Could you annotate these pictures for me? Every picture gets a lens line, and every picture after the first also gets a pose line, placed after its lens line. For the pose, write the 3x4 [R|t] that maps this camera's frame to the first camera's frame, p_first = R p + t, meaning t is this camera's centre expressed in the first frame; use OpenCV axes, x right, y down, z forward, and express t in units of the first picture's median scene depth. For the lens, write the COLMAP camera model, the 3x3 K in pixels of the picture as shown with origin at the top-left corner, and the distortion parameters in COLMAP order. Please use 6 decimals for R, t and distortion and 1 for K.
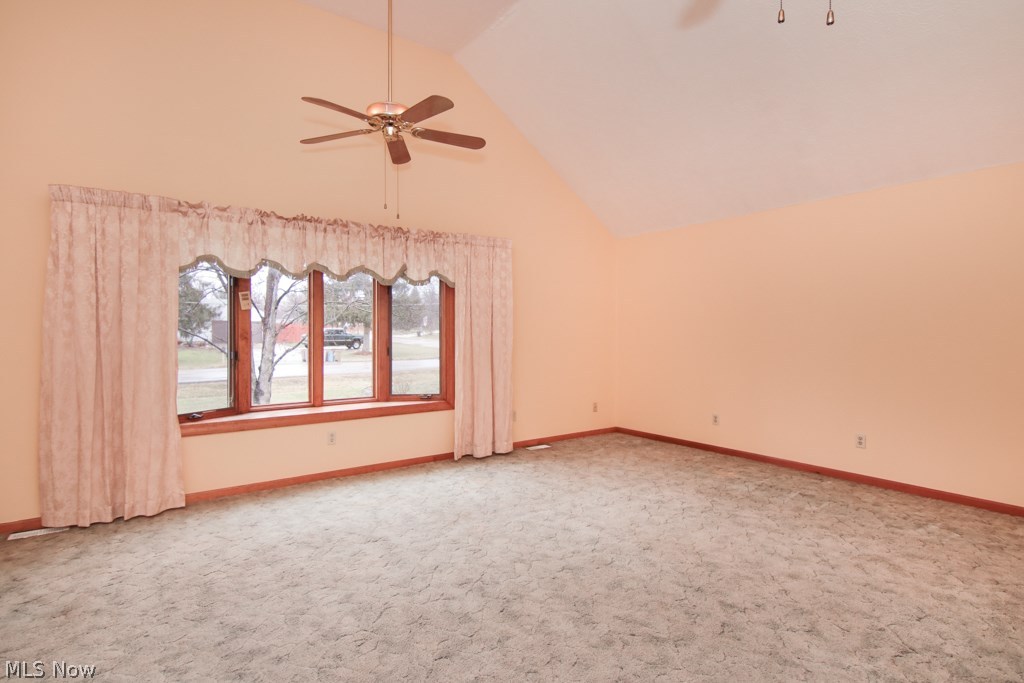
lens RADIAL K [[526.6, 0, 505.4], [0, 526.6, 333.8], [0, 0, 1]] dist [0.018603, -0.009350]
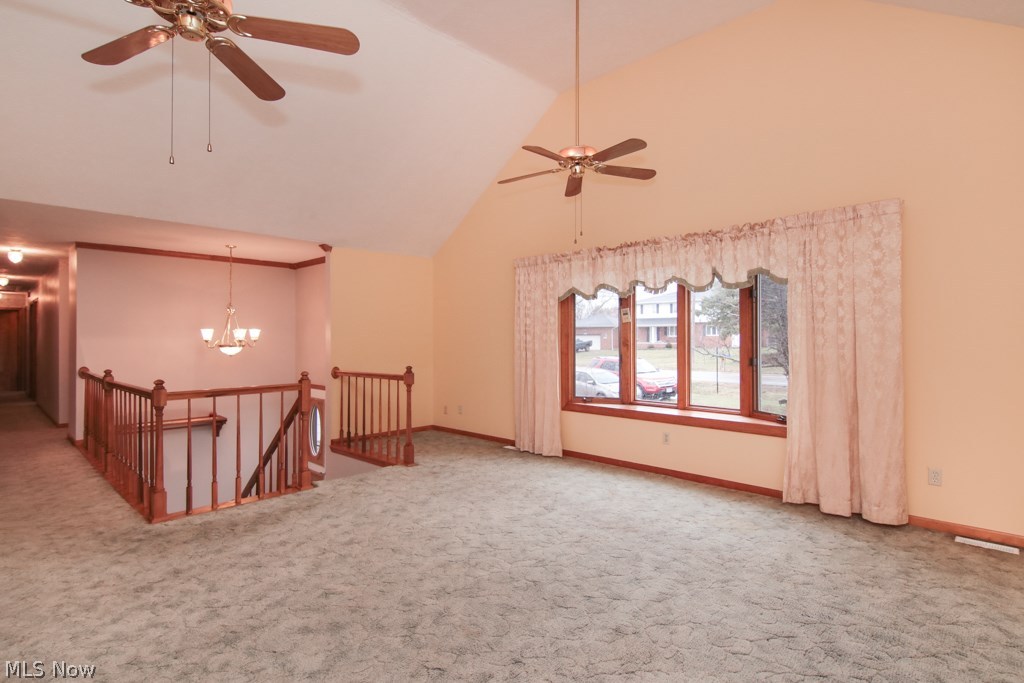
lens RADIAL K [[526.6, 0, 505.4], [0, 526.6, 333.8], [0, 0, 1]] dist [0.018603, -0.009350]
pose [[0.152709, -0.008634, -0.988233, 0.862611], [-0.000606, 0.999961, -0.008830, -0.009185], [0.988271, 0.001947, 0.152698, 0.631713]]
